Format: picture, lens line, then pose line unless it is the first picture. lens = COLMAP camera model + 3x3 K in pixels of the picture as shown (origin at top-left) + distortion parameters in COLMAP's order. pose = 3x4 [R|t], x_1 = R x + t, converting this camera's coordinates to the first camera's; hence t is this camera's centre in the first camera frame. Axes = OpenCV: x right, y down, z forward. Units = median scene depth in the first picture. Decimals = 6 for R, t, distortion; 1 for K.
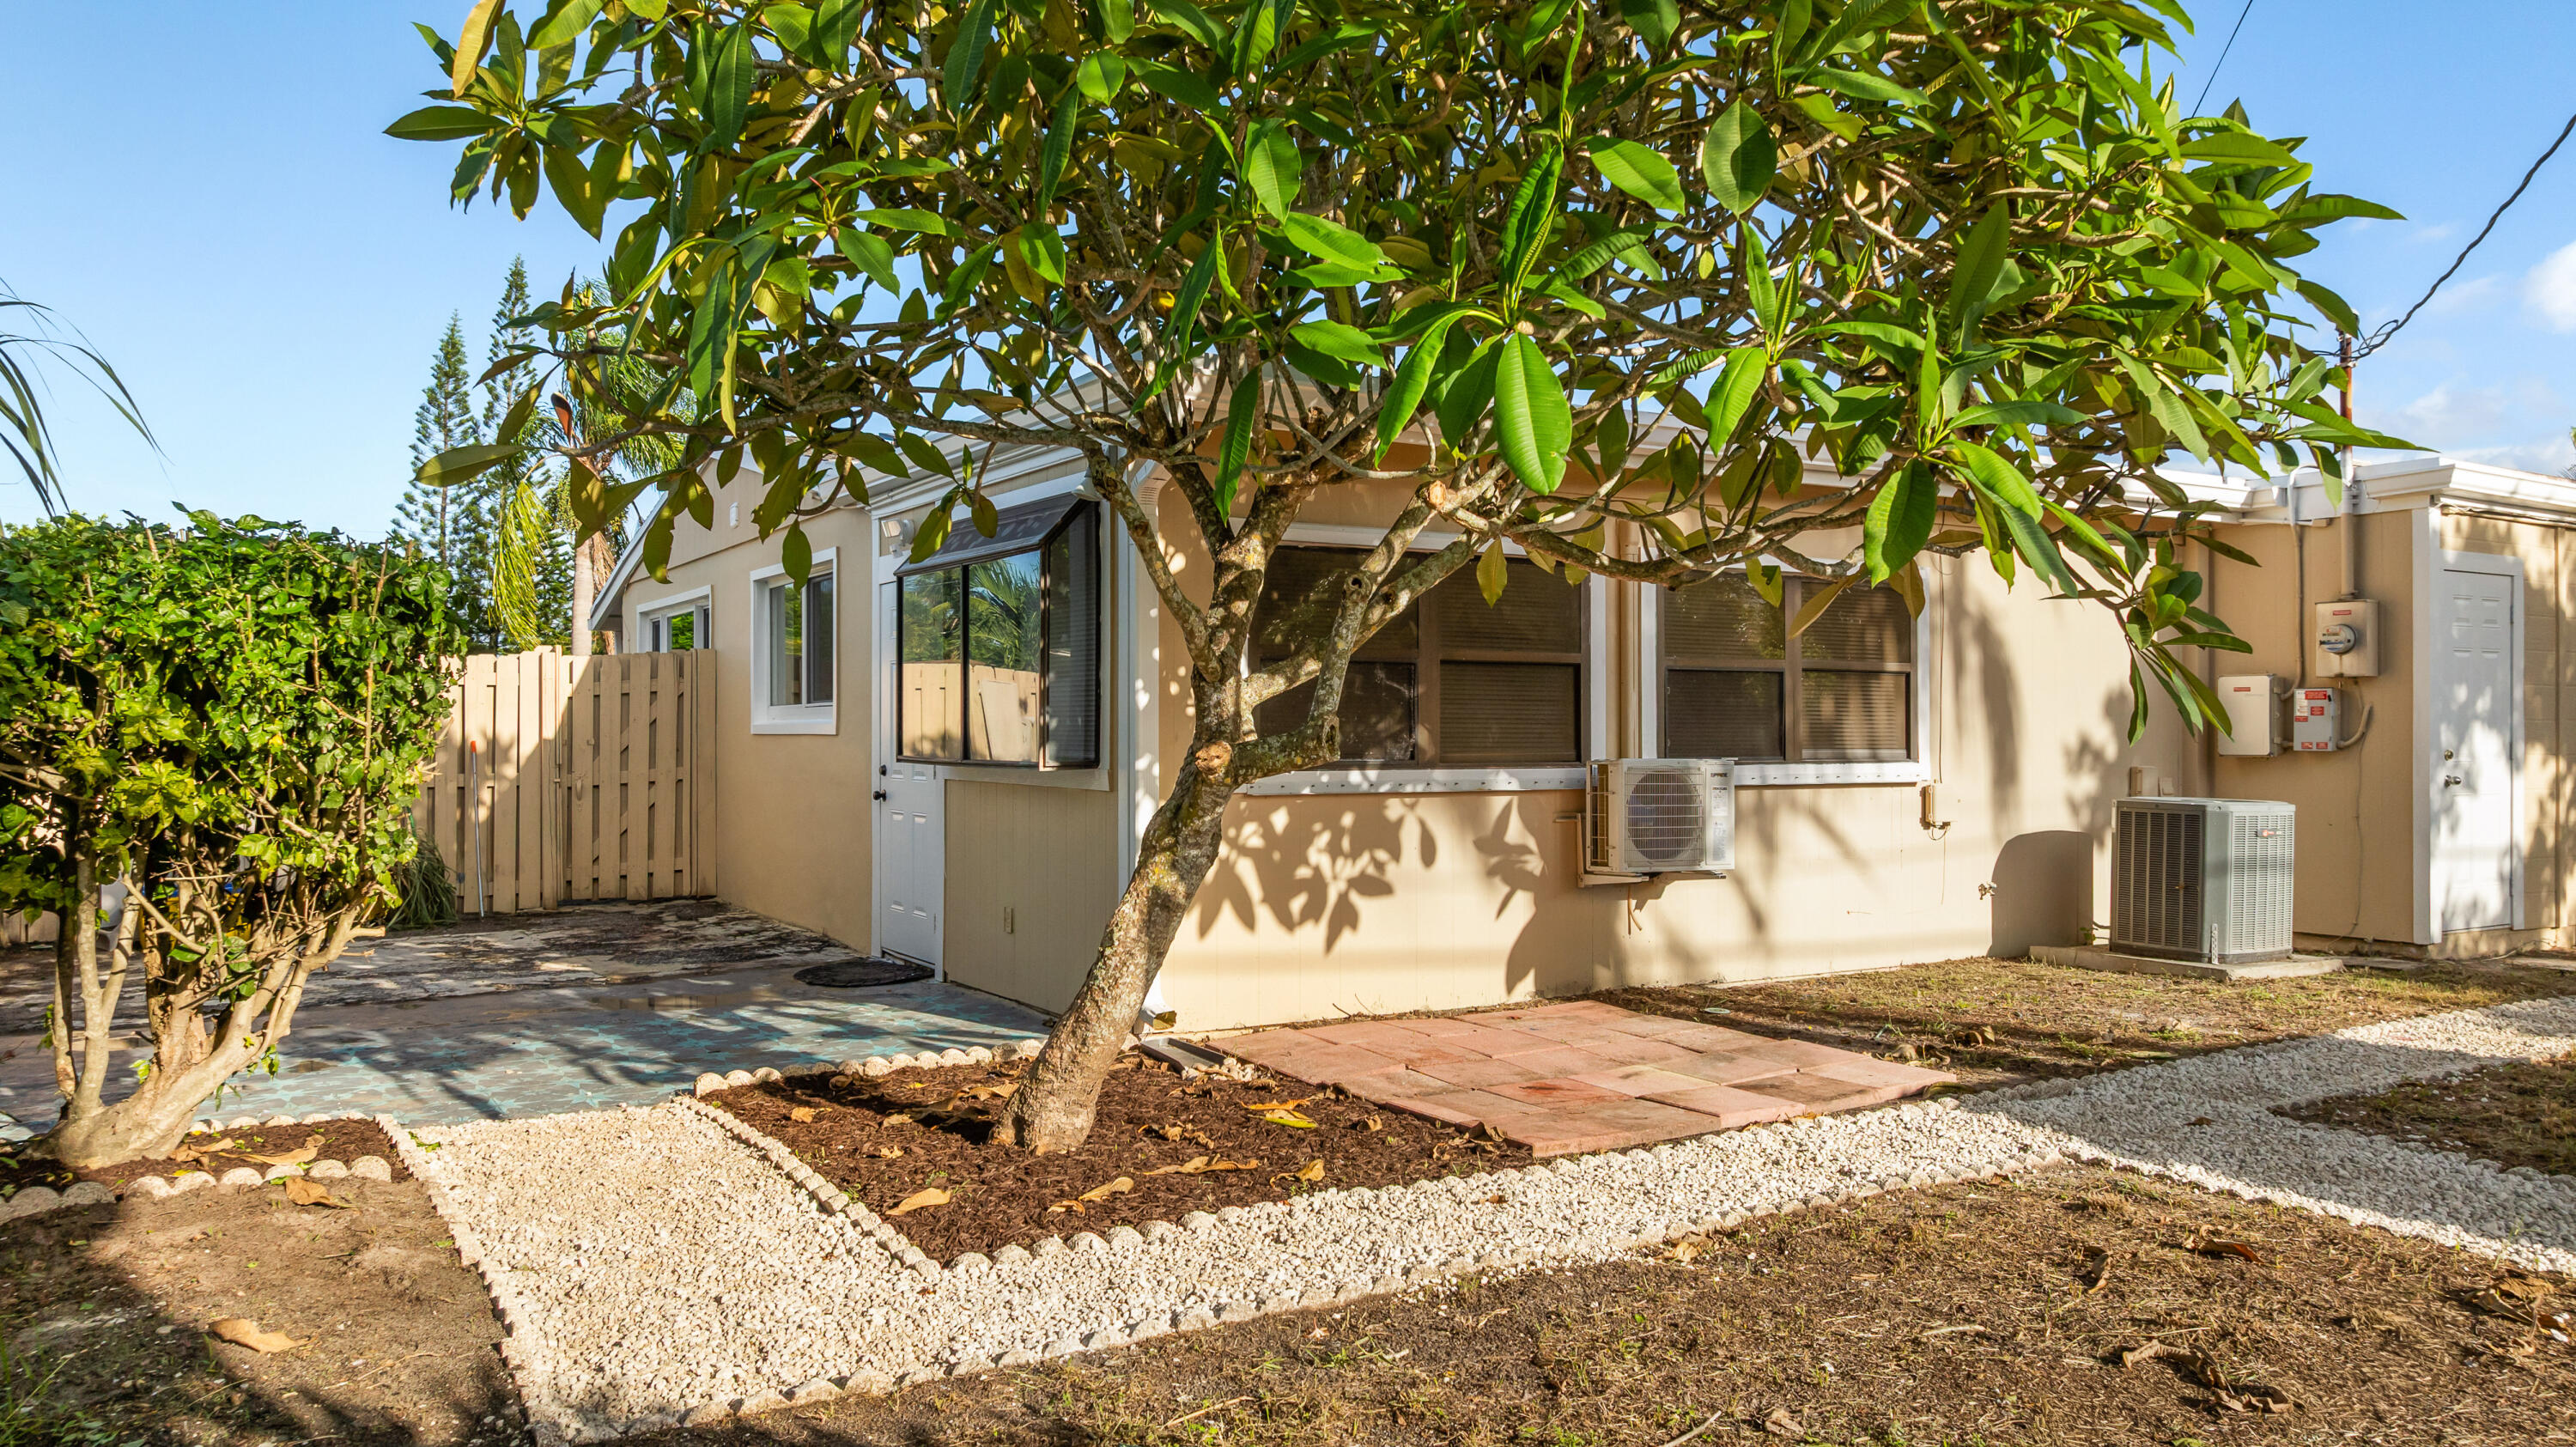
lens RADIAL K [[1812.9, 0, 1278.1], [0, 1812.9, 749.7], [0, 0, 1]] dist [-0.044369, 0.061360]
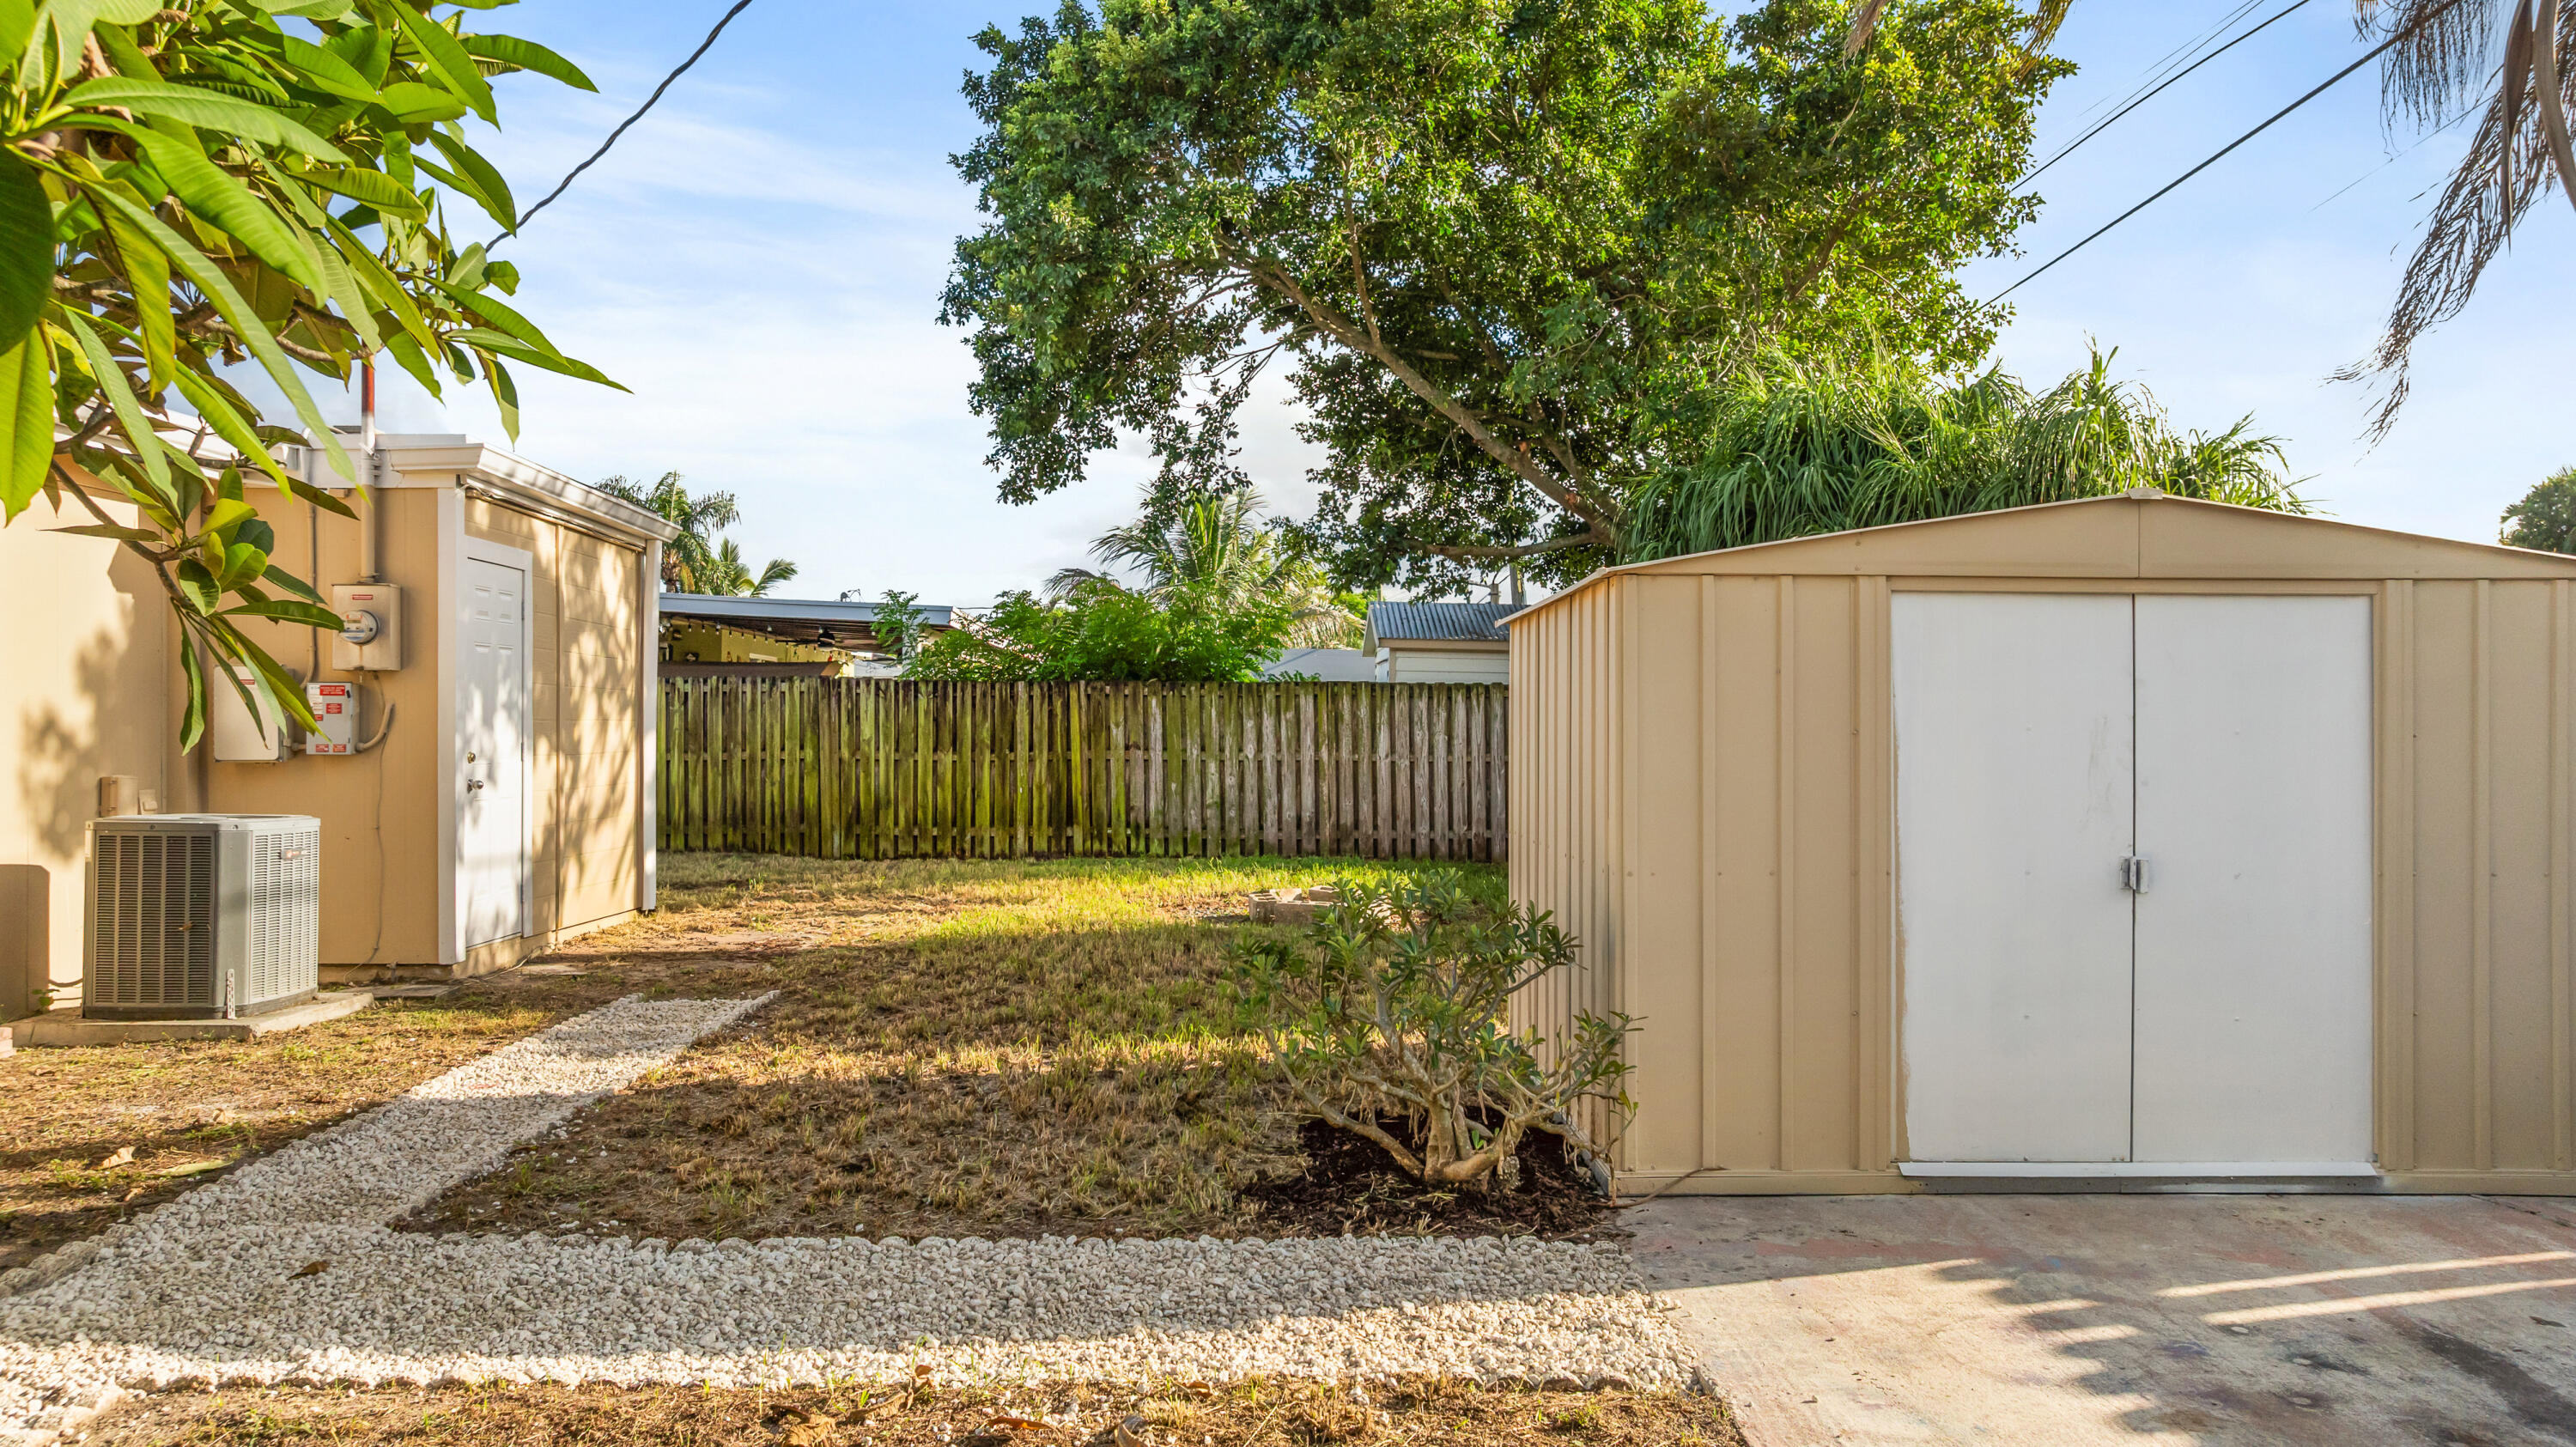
lens RADIAL K [[1812.9, 0, 1278.1], [0, 1812.9, 749.7], [0, 0, 1]] dist [-0.044369, 0.061360]
pose [[0.487688, -0.005321, 0.873002, 0.043624], [0.005206, 0.999981, 0.003187, -0.002135], [-0.873002, 0.002991, 0.487707, 0.190554]]
